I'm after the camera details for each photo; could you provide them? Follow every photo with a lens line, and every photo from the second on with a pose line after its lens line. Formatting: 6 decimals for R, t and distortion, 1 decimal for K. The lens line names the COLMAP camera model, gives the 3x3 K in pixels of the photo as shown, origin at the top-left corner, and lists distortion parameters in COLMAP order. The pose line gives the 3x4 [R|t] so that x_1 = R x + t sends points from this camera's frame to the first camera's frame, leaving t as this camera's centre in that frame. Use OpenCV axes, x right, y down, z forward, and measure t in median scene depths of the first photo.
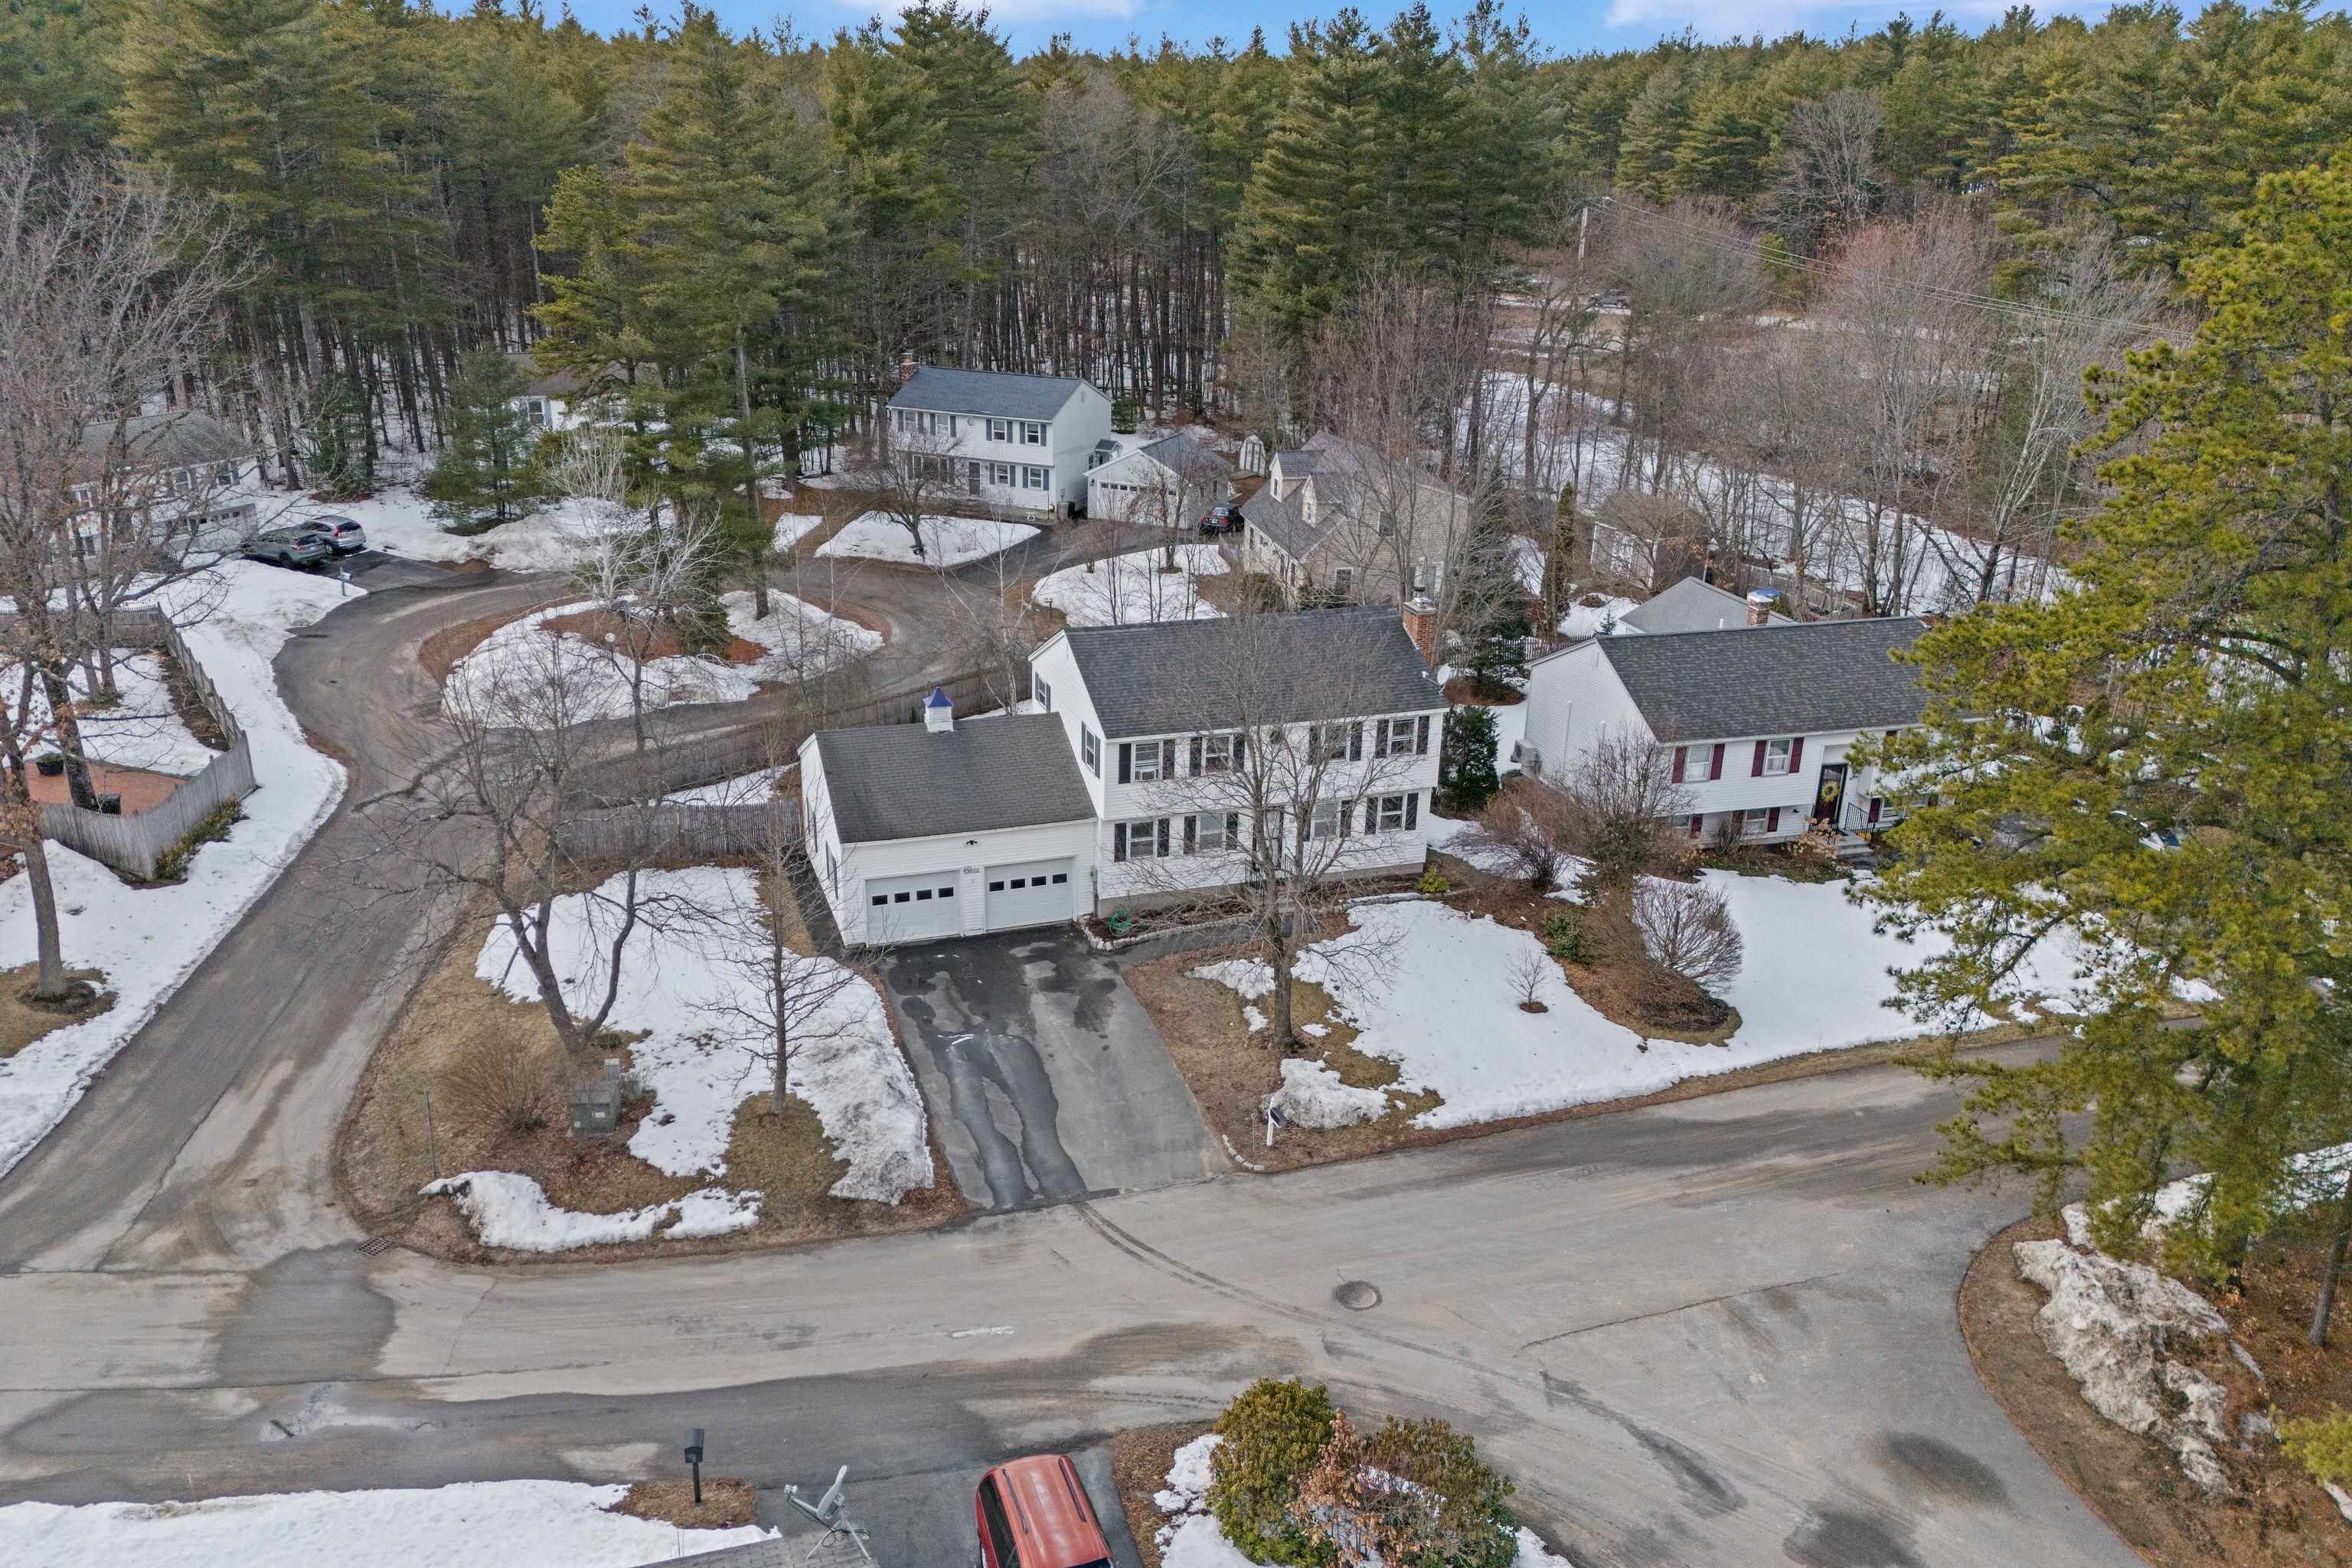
lens RADIAL K [[1772.3, 0, 1122.0], [0, 1772.3, 773.1], [0, 0, 1]] dist [0.139864, -0.241760]
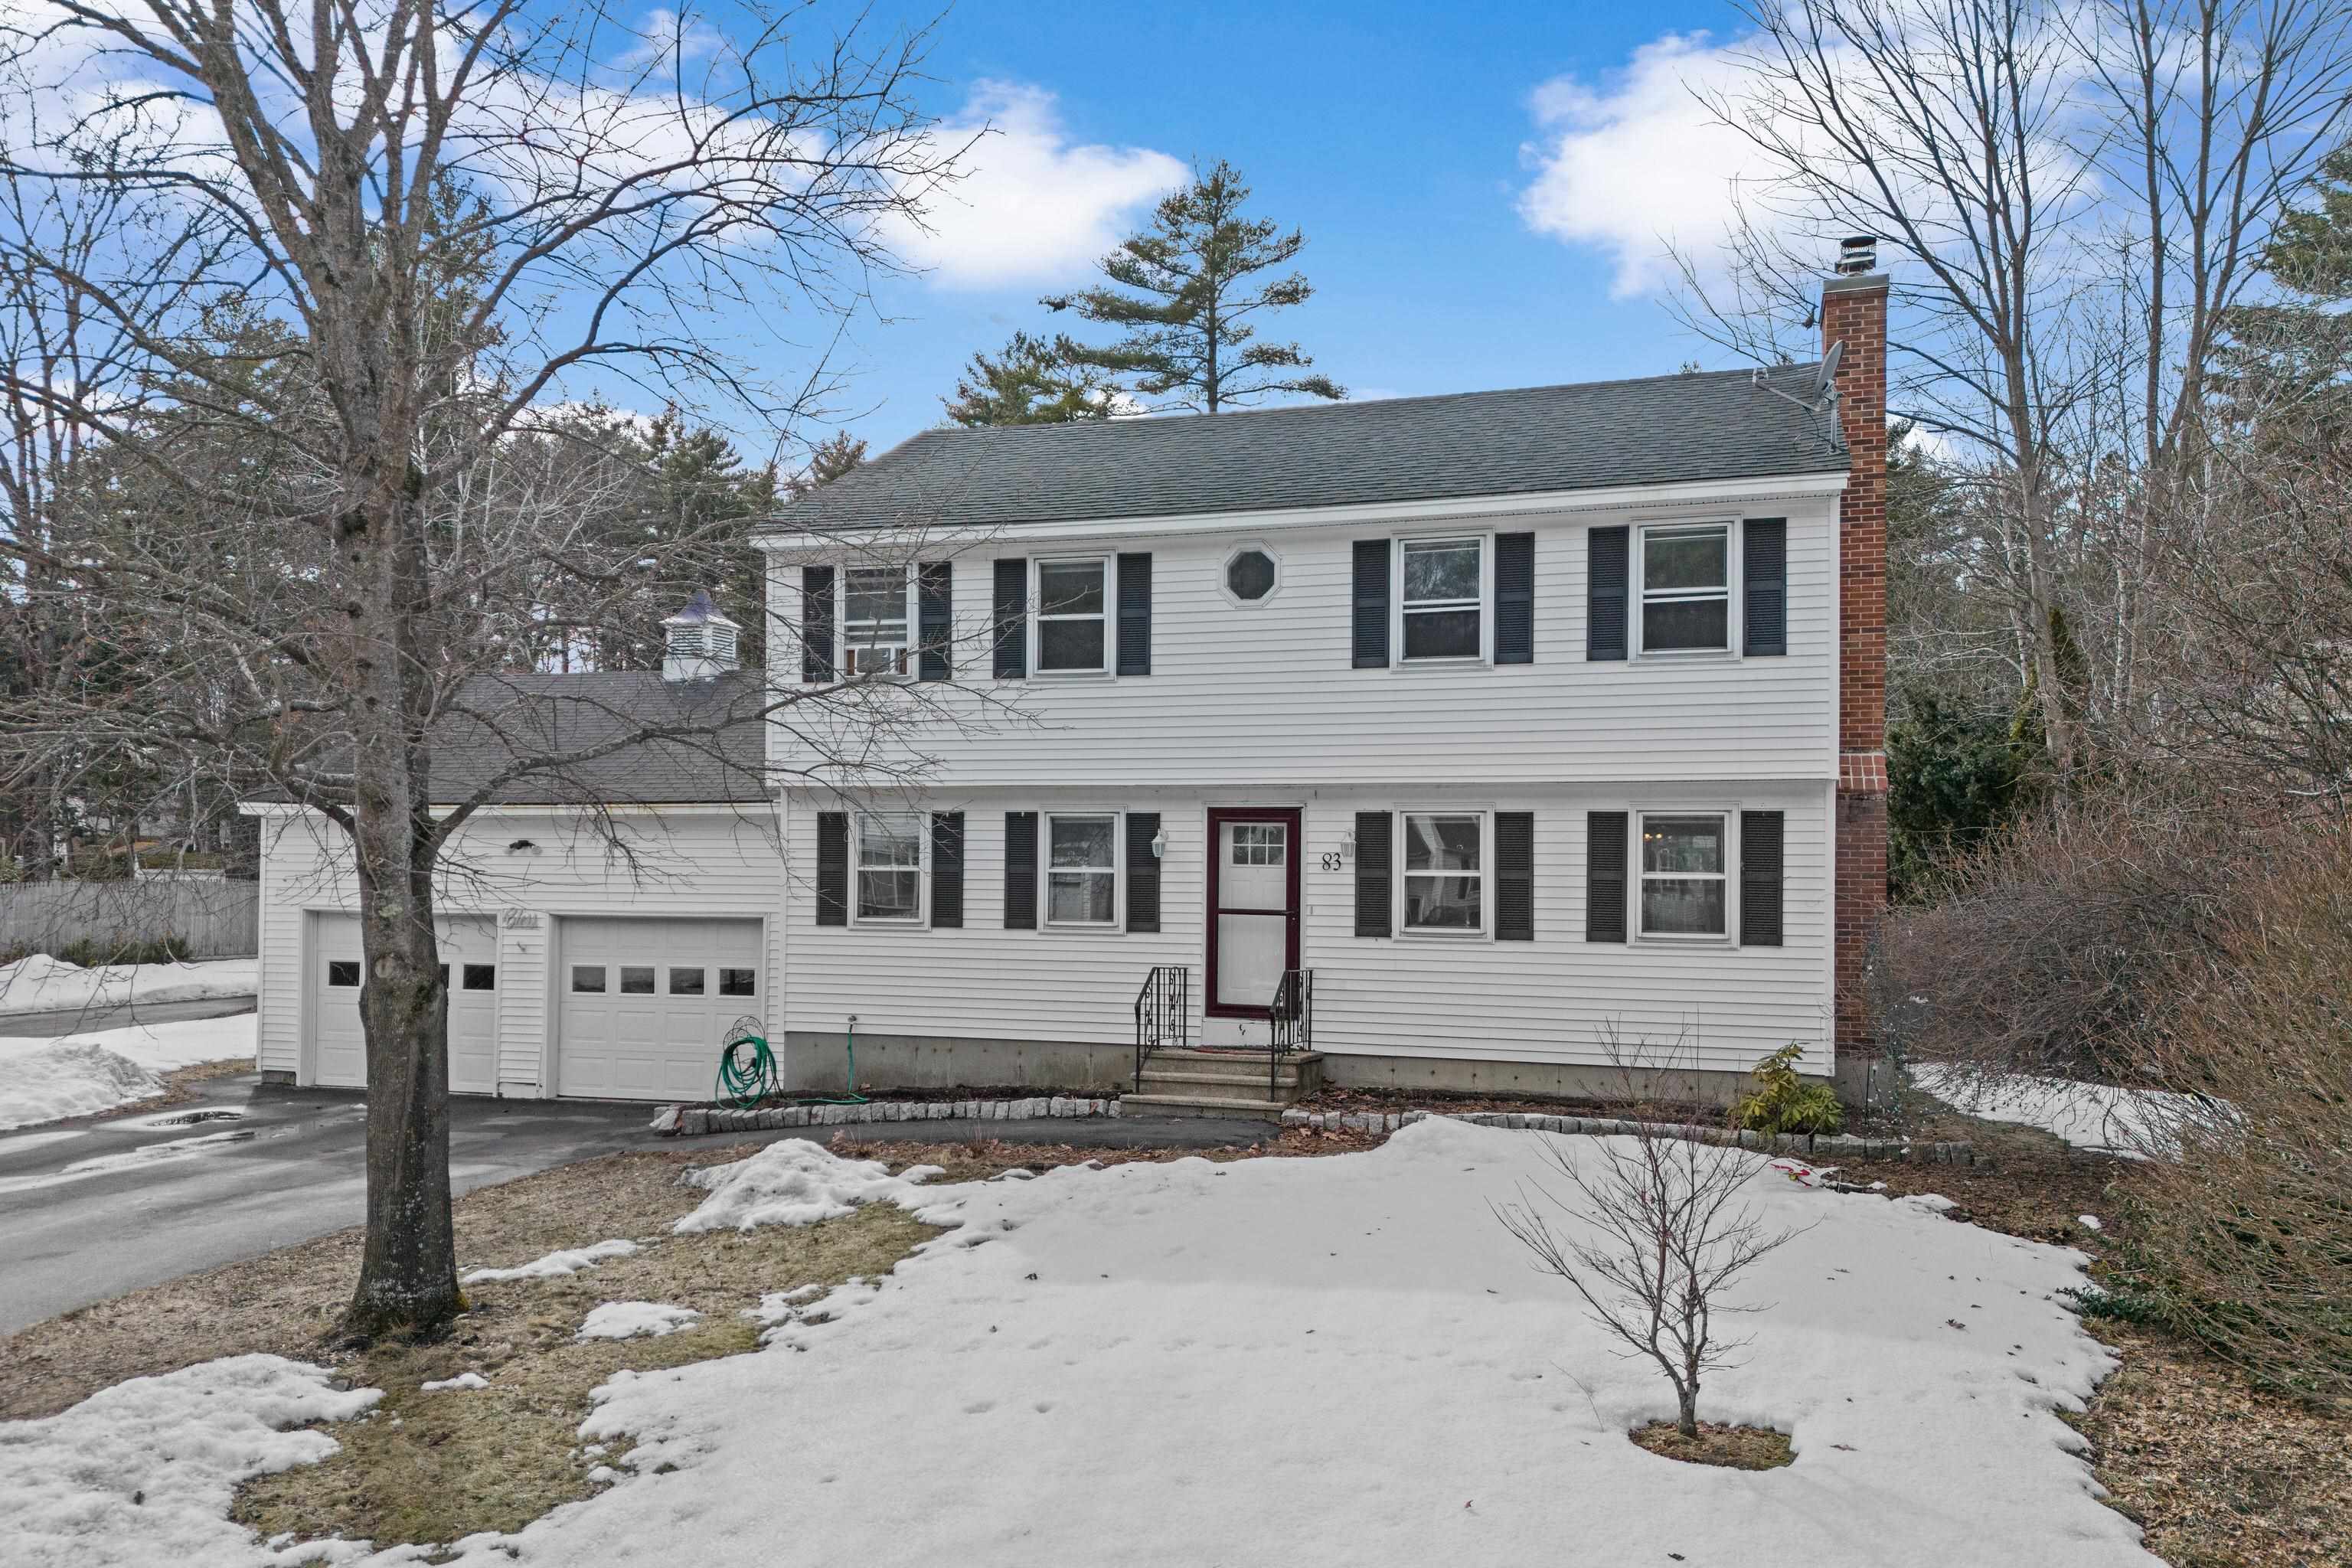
lens RADIAL K [[1740.4, 0, 1175.2], [0, 1740.4, 827.8], [0, 0, 1]] dist [0.042892, -0.001598]
pose [[0.817079, -0.024765, -0.575993, 0.262101], [-0.187005, 0.933674, -0.305420, 0.126240], [0.545354, 0.357266, 0.758255, 0.758304]]
